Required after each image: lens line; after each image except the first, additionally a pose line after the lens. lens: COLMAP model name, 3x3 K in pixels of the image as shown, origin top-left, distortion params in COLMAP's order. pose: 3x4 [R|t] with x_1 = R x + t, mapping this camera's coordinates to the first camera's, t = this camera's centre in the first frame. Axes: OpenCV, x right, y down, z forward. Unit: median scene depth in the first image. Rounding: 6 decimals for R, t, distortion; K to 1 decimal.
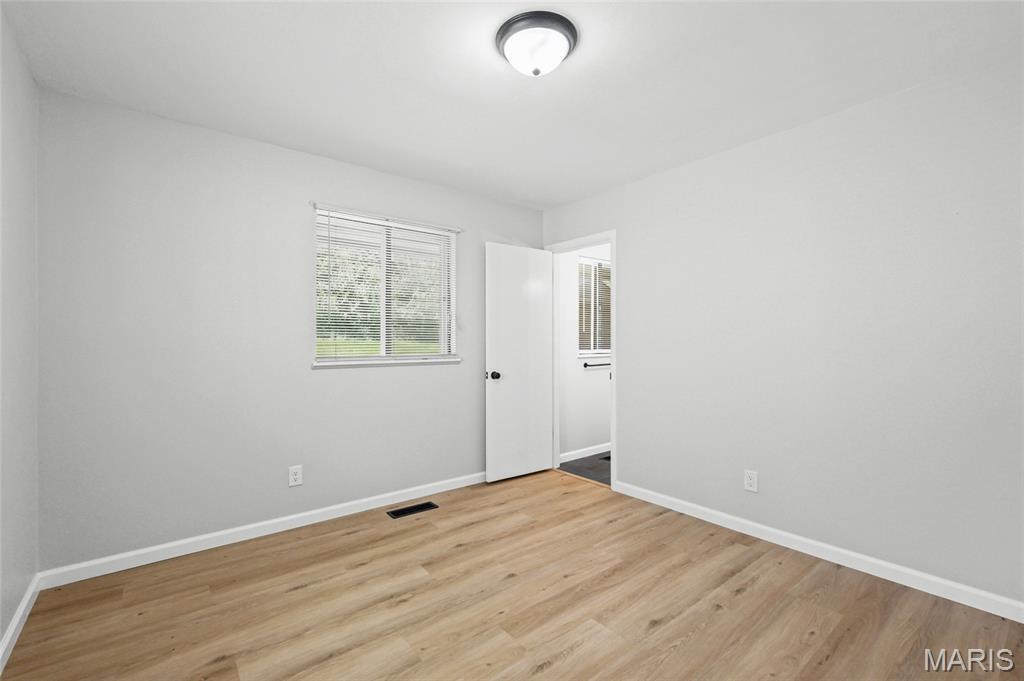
lens RADIAL K [[443.9, 0, 514.5], [0, 443.9, 348.6], [0, 0, 1]] dist [0.000507, -0.000106]
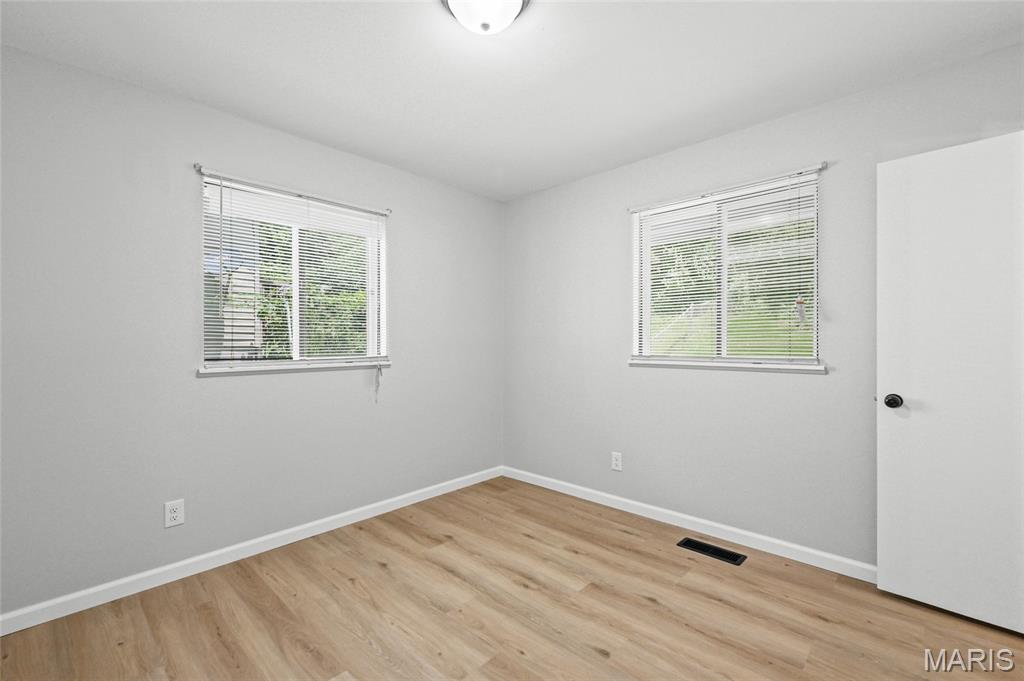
lens RADIAL K [[447.0, 0, 513.5], [0, 447.0, 349.9], [0, 0, 1]] dist [0.004029, 0.000374]
pose [[0.126702, 0.021115, -0.991716, 0.656902], [-0.011739, 0.999735, 0.019786, -0.011502], [0.991871, 0.009135, 0.126917, 0.690610]]
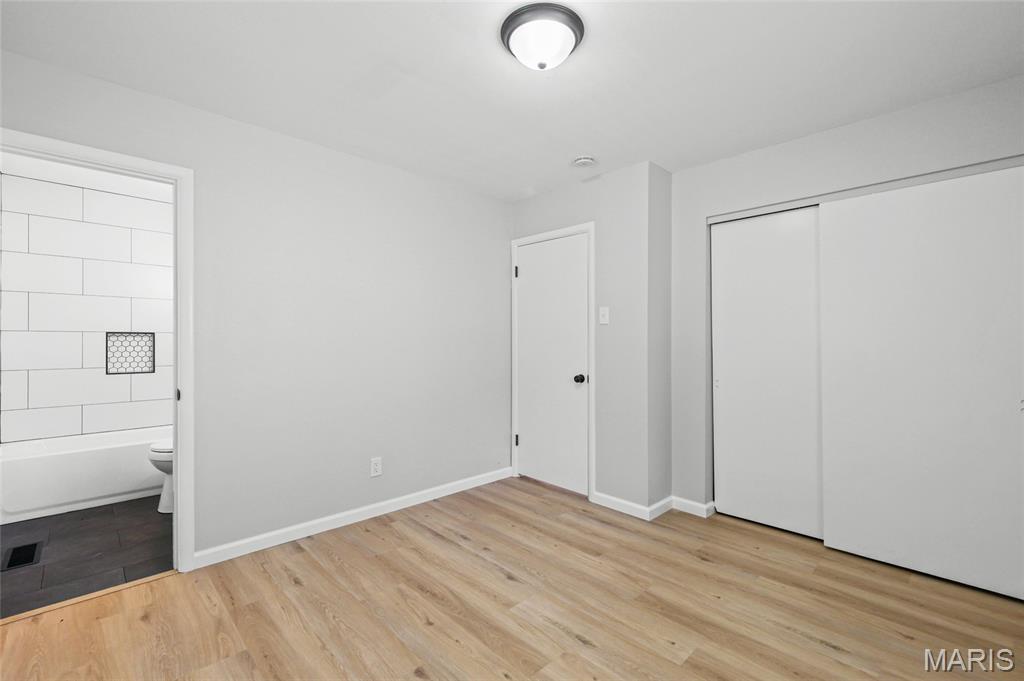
lens RADIAL K [[444.4, 0, 514.1], [0, 444.4, 342.1], [0, 0, 1]] dist [0.001039, 0.000875]
pose [[-0.088255, -0.004150, 0.996089, -0.666953], [0.014177, 0.999885, 0.005422, -0.014808], [-0.995997, 0.014600, -0.088186, 0.835786]]
